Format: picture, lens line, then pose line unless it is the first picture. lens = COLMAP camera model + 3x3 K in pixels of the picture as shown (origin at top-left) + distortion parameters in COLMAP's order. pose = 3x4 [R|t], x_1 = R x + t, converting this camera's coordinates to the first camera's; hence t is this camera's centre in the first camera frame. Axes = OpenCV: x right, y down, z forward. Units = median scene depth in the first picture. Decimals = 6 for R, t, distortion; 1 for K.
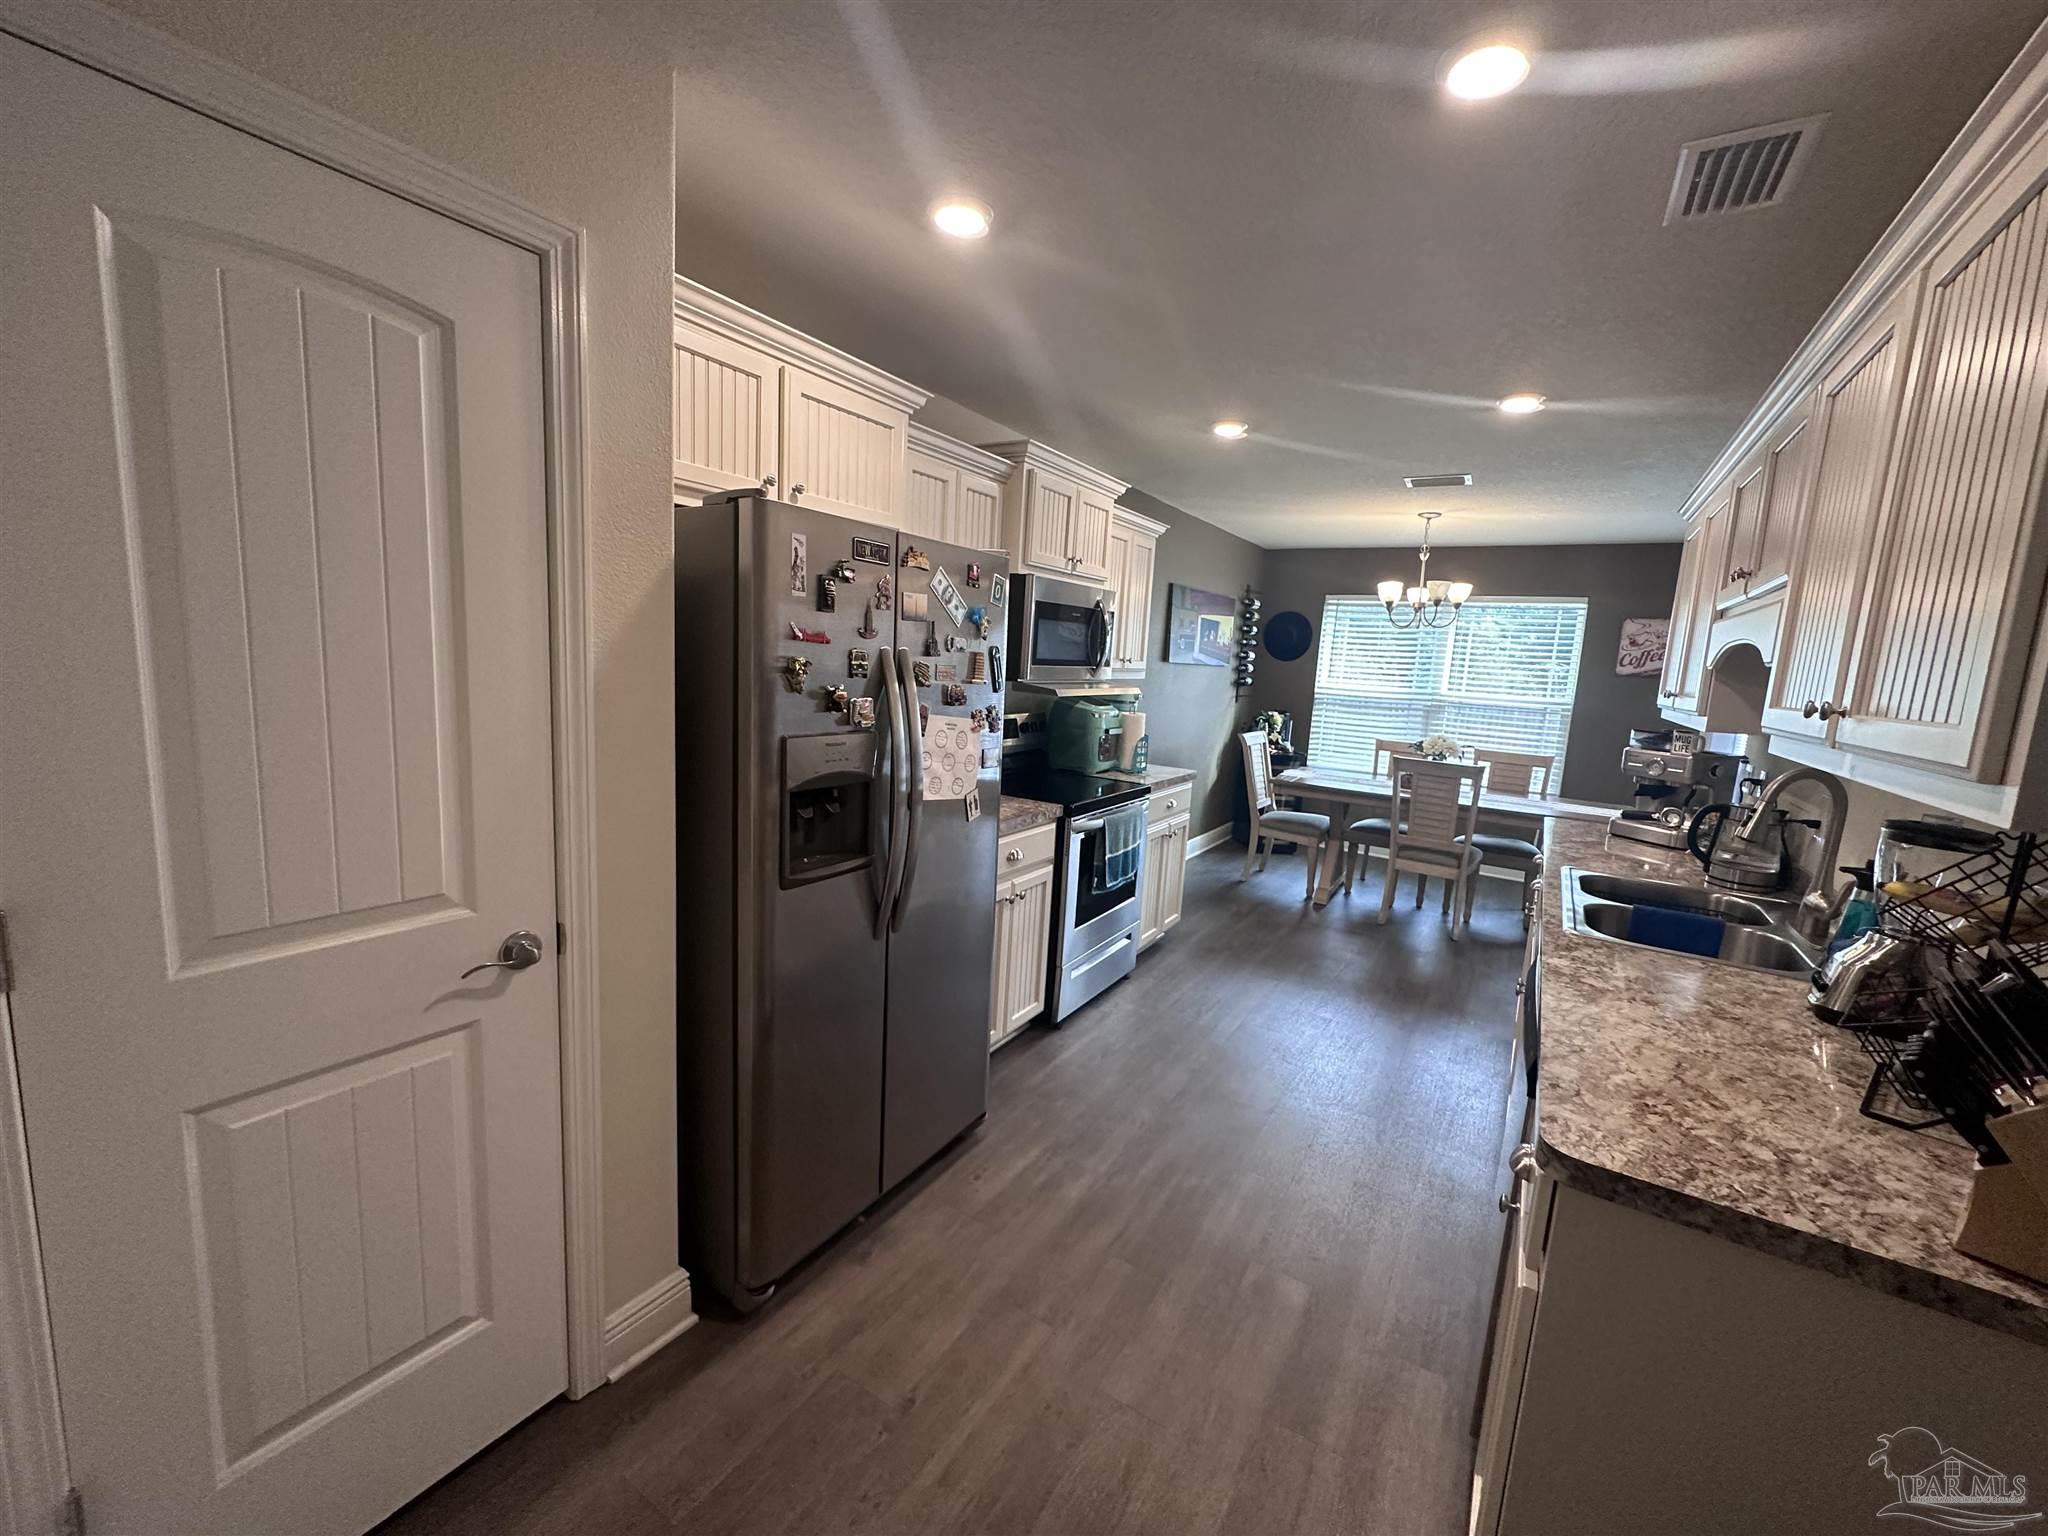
lens RADIAL K [[827.7, 0, 1024.0], [0, 827.7, 768.0], [0, 0, 1]] dist [-0.003869, -0.000128]
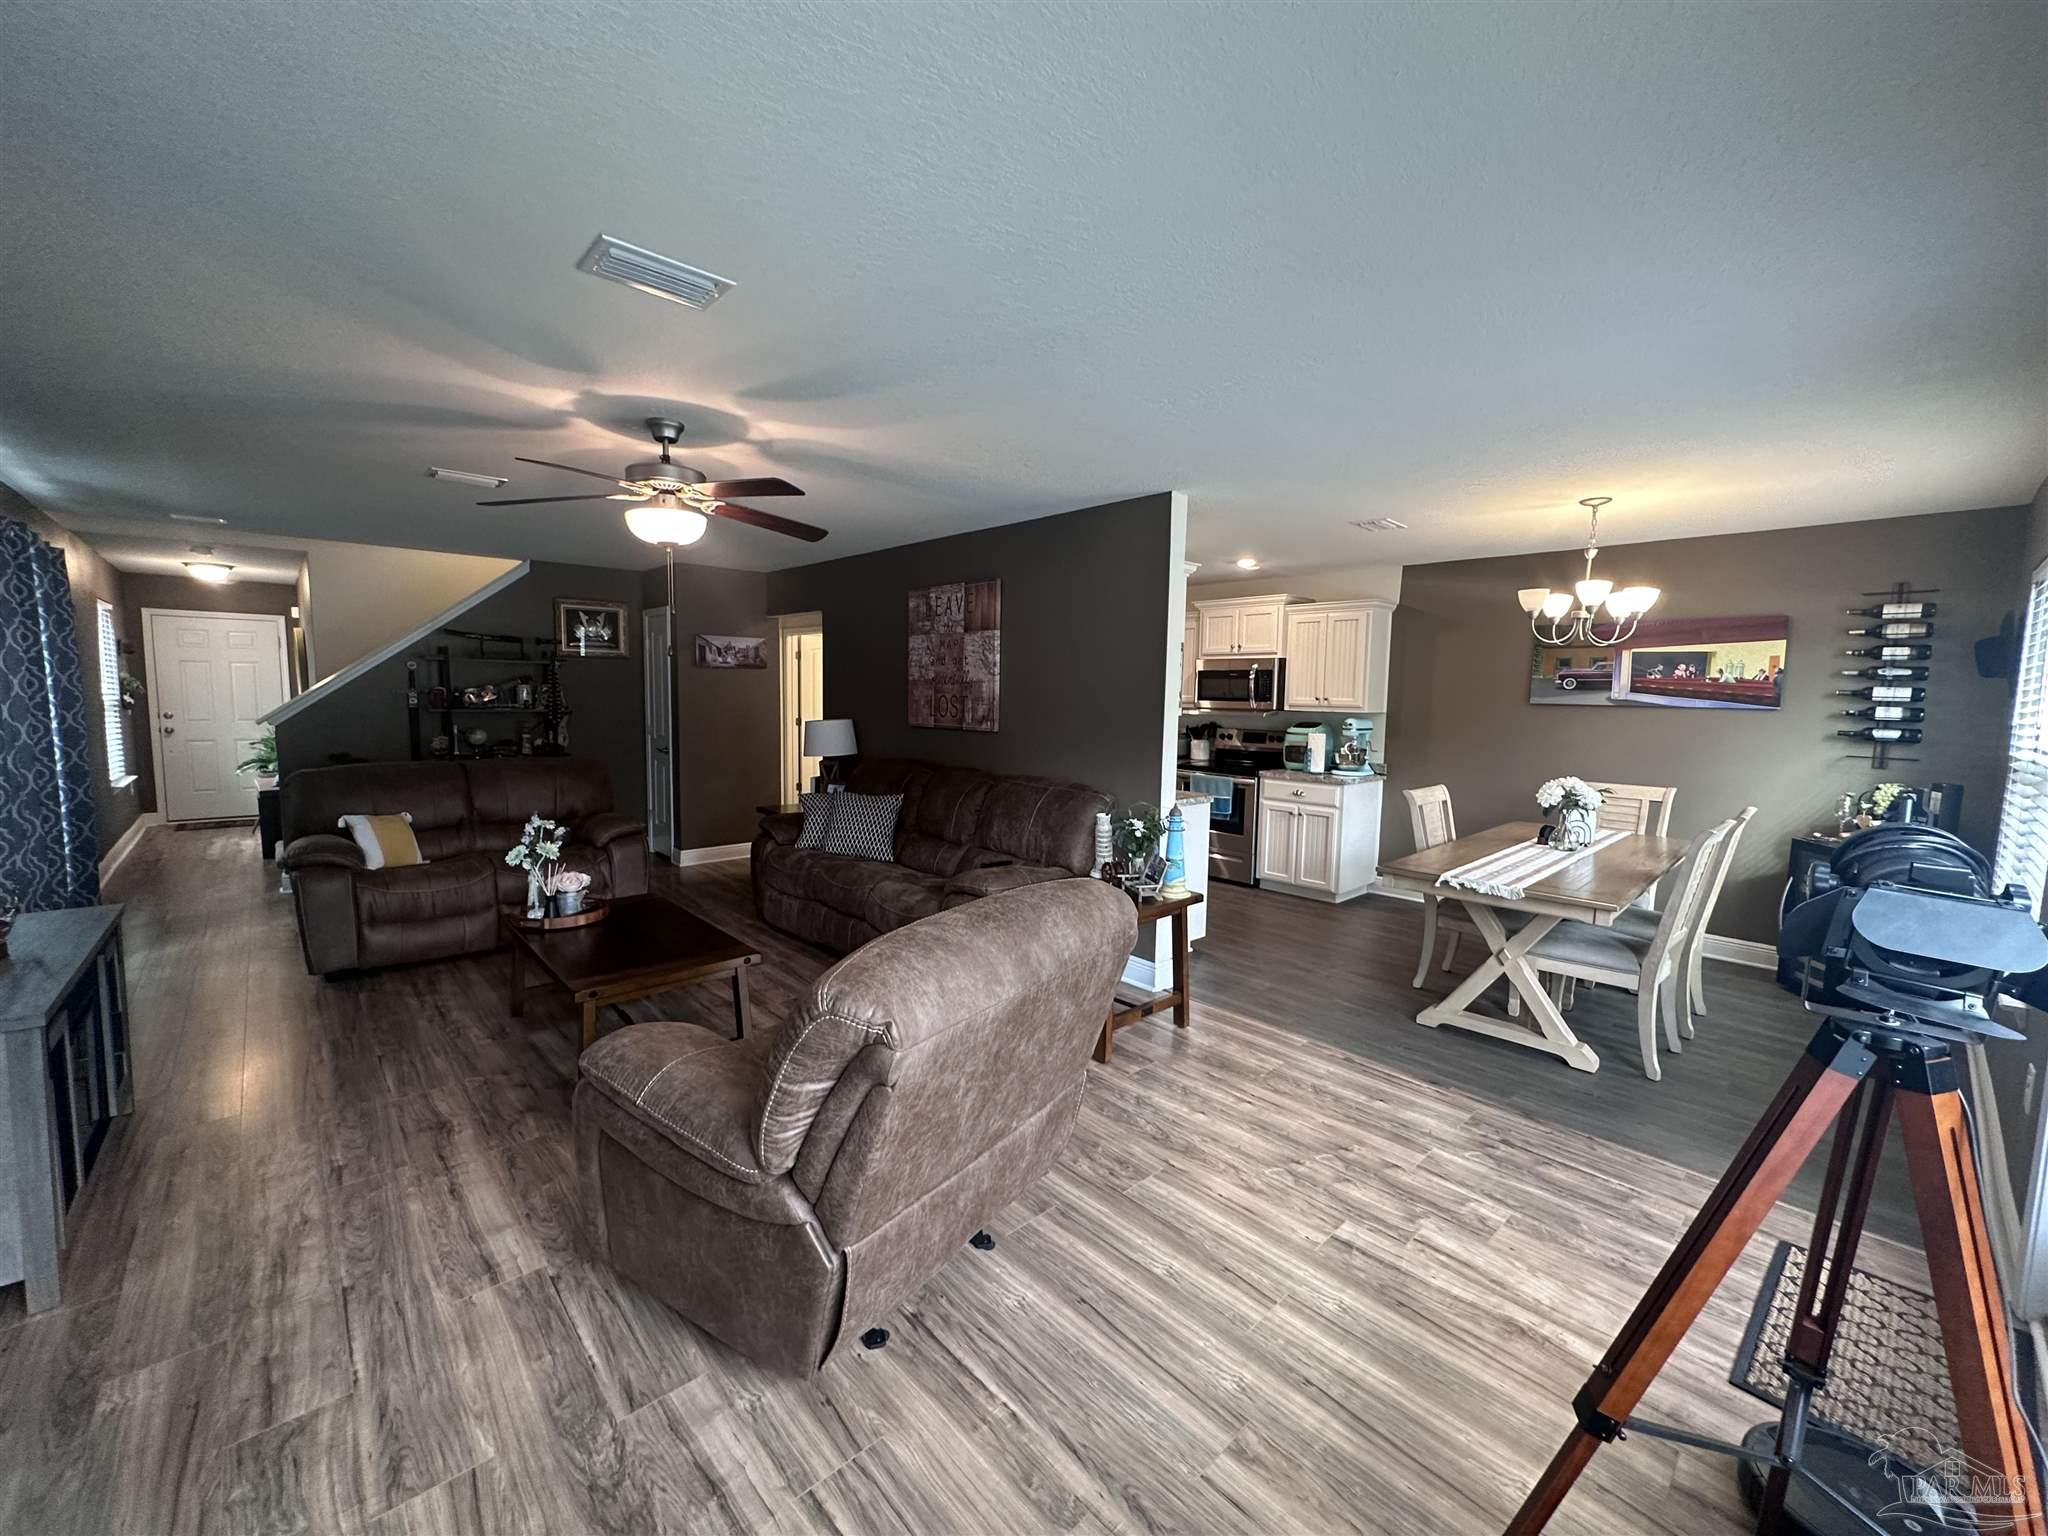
lens RADIAL K [[818.2, 0, 1024.0], [0, 818.2, 768.0], [0, 0, 1]] dist [-0.002553, -0.000193]
pose [[-0.255004, 0.028647, -0.966516, 2.068991], [-0.169769, 0.982708, 0.073918, -0.030409], [0.951920, 0.182933, -0.245731, 1.069474]]
